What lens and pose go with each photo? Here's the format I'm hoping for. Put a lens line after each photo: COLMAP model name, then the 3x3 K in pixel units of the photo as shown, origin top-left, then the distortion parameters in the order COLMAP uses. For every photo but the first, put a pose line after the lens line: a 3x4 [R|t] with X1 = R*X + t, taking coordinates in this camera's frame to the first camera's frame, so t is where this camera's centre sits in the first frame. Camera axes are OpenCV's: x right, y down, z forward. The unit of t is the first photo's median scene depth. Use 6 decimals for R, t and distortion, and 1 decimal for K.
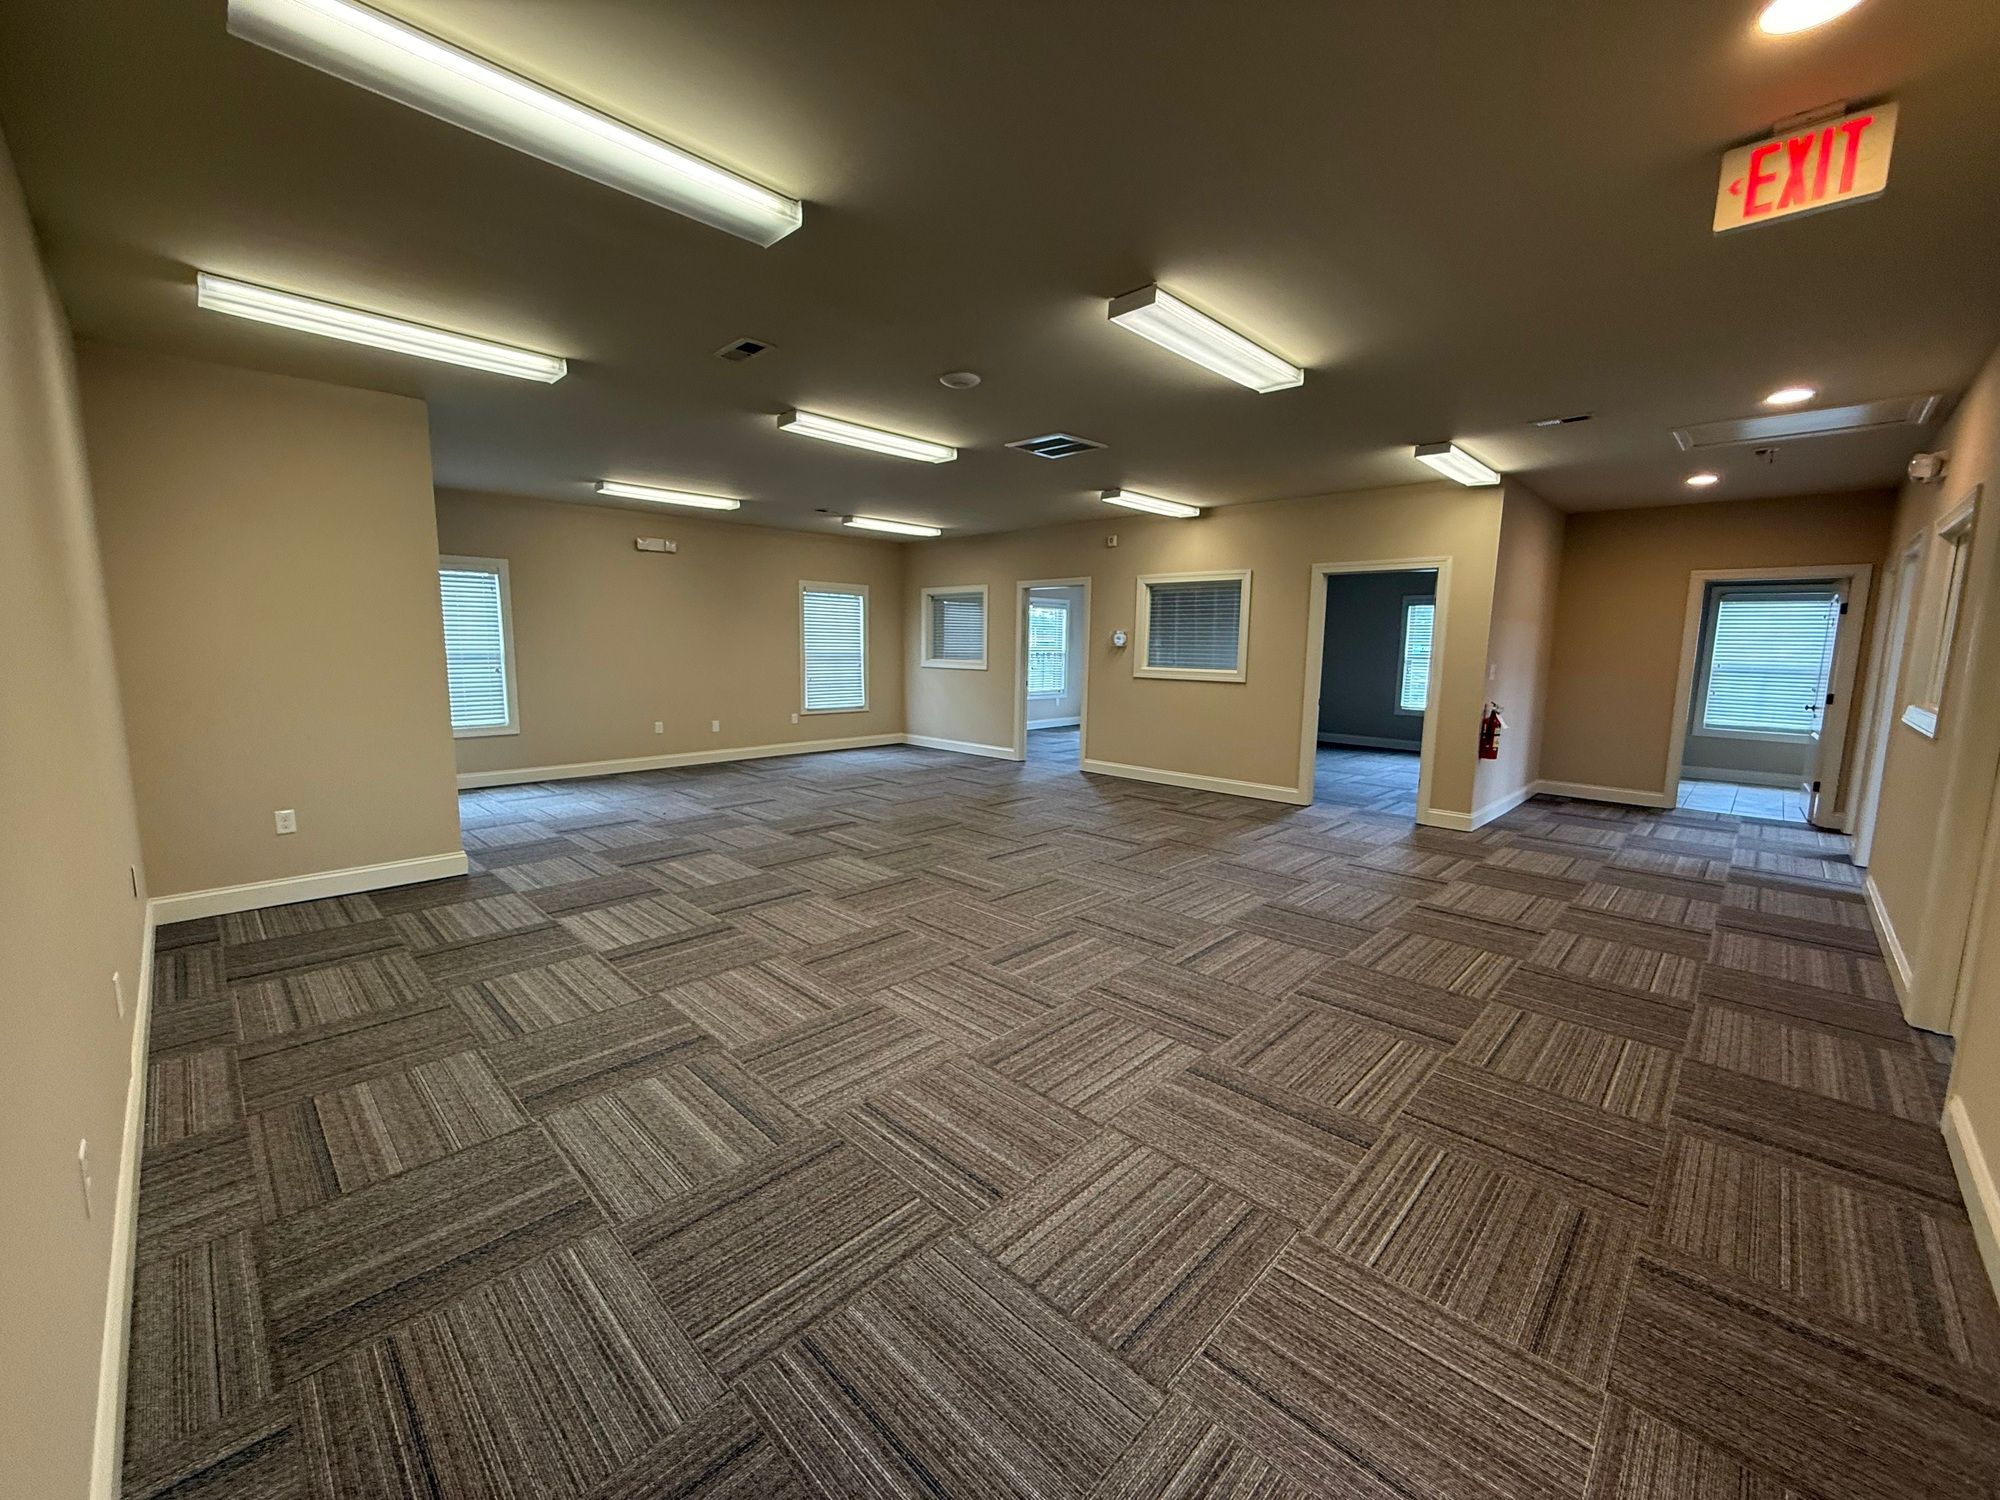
lens RADIAL K [[794.8, 0, 997.5], [0, 794.8, 742.2], [0, 0, 1]] dist [0.000310, -0.000235]
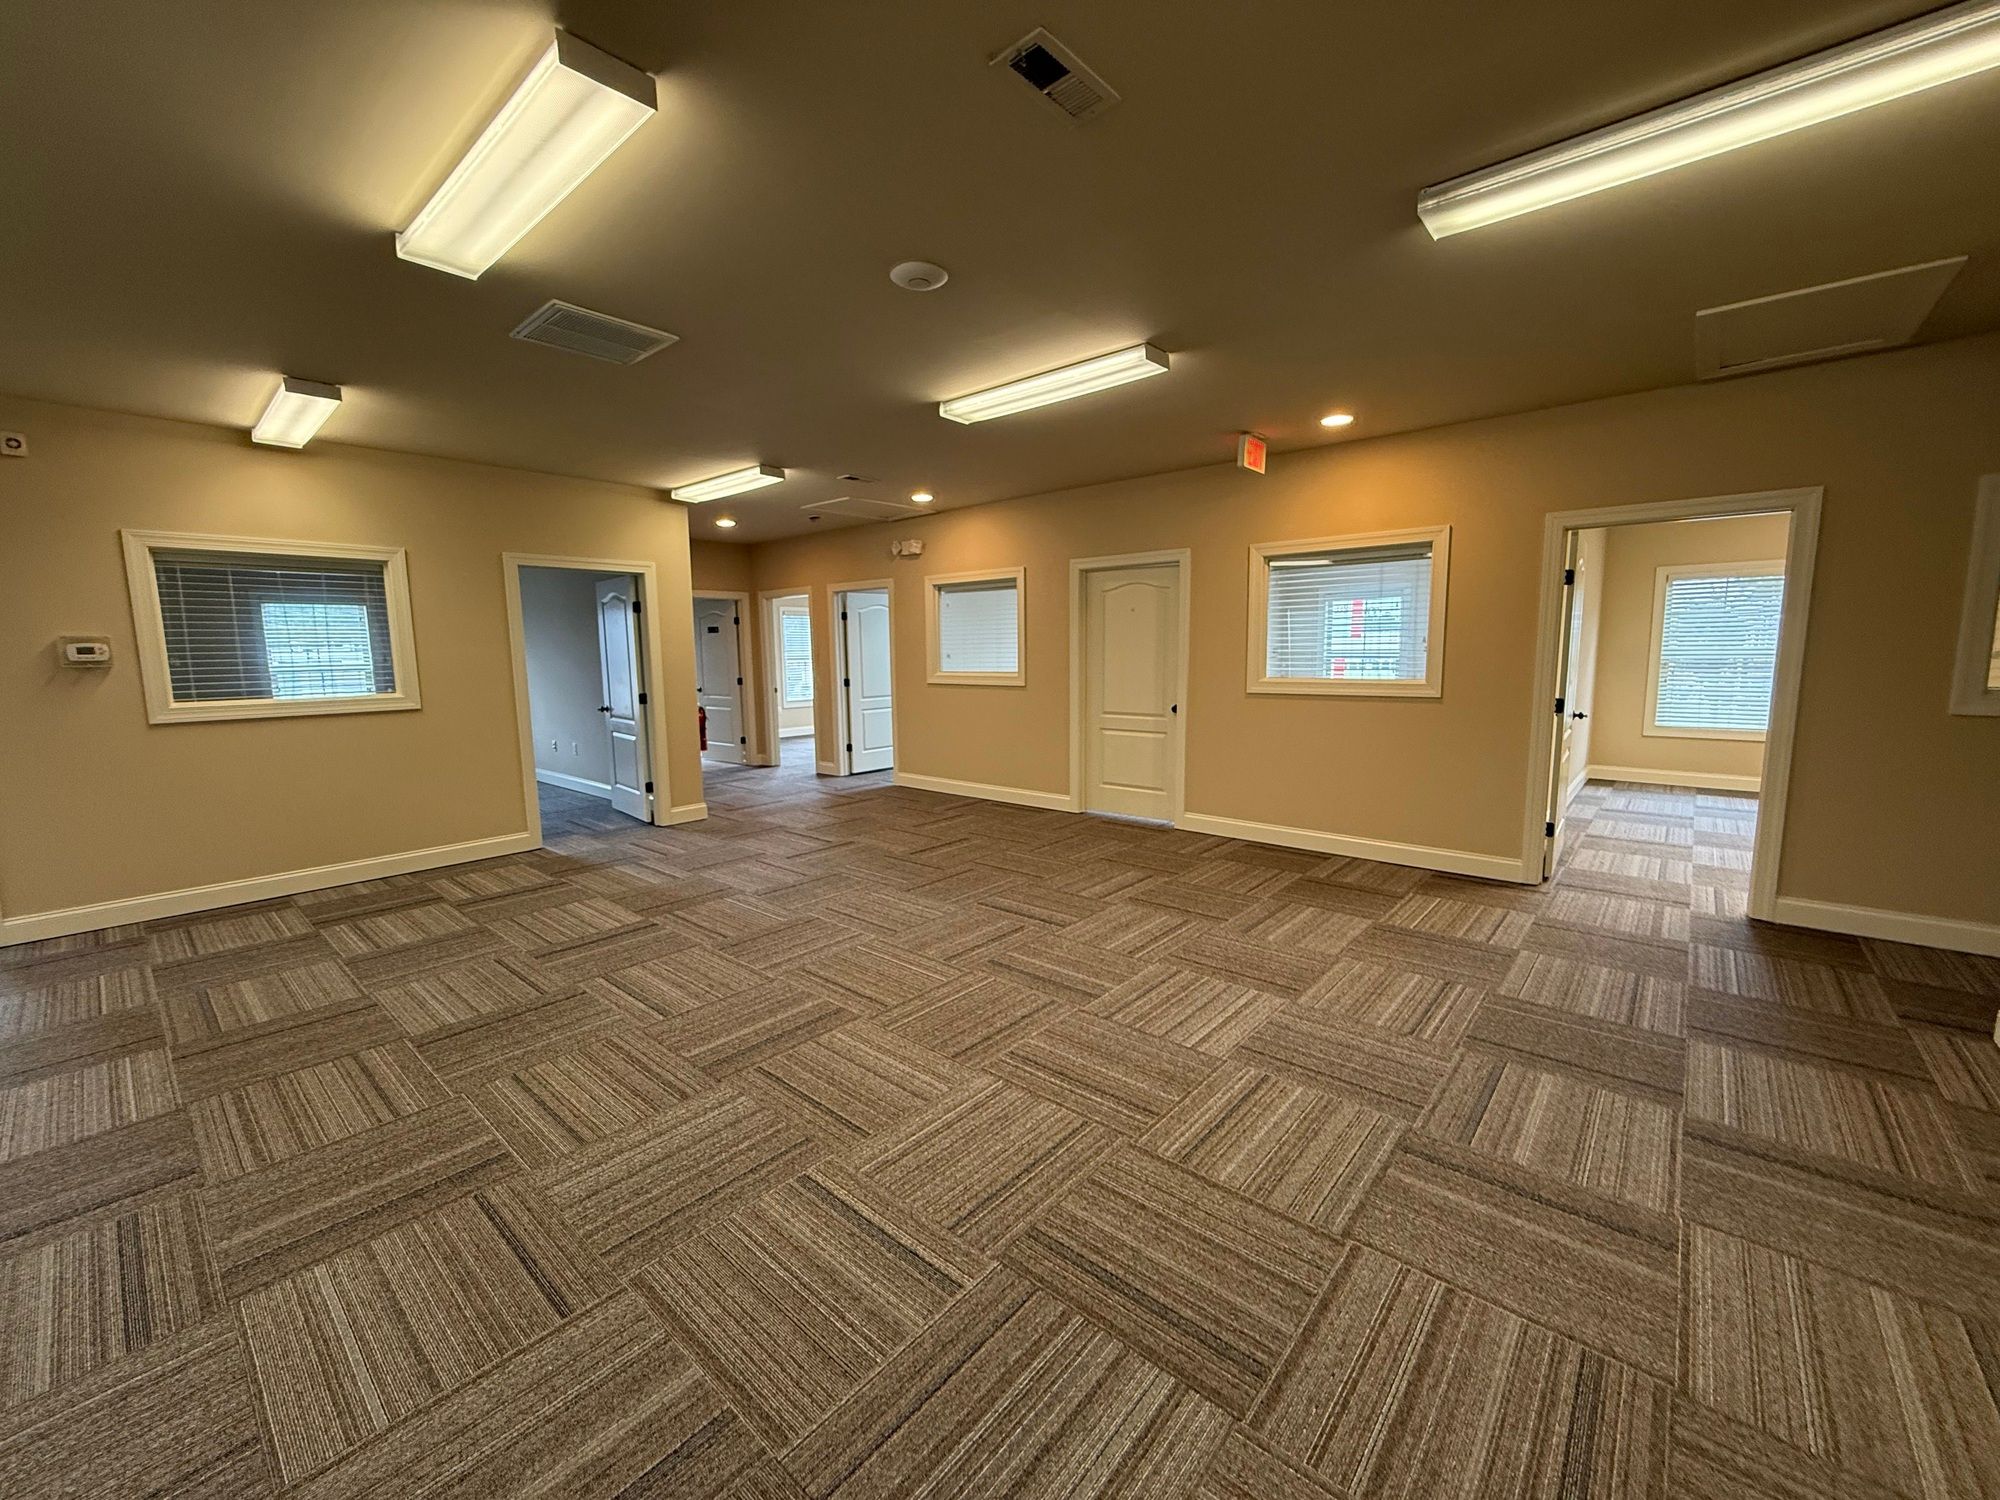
lens RADIAL K [[794.8, 0, 981.5], [0, 794.8, 747.6], [0, 0, 1]] dist [0.000310, -0.000235]
pose [[-0.045084, -0.138045, 0.989399, -0.895742], [0.138948, 0.979913, 0.143053, -0.158006], [-0.989273, 0.143924, -0.024997, 1.147987]]
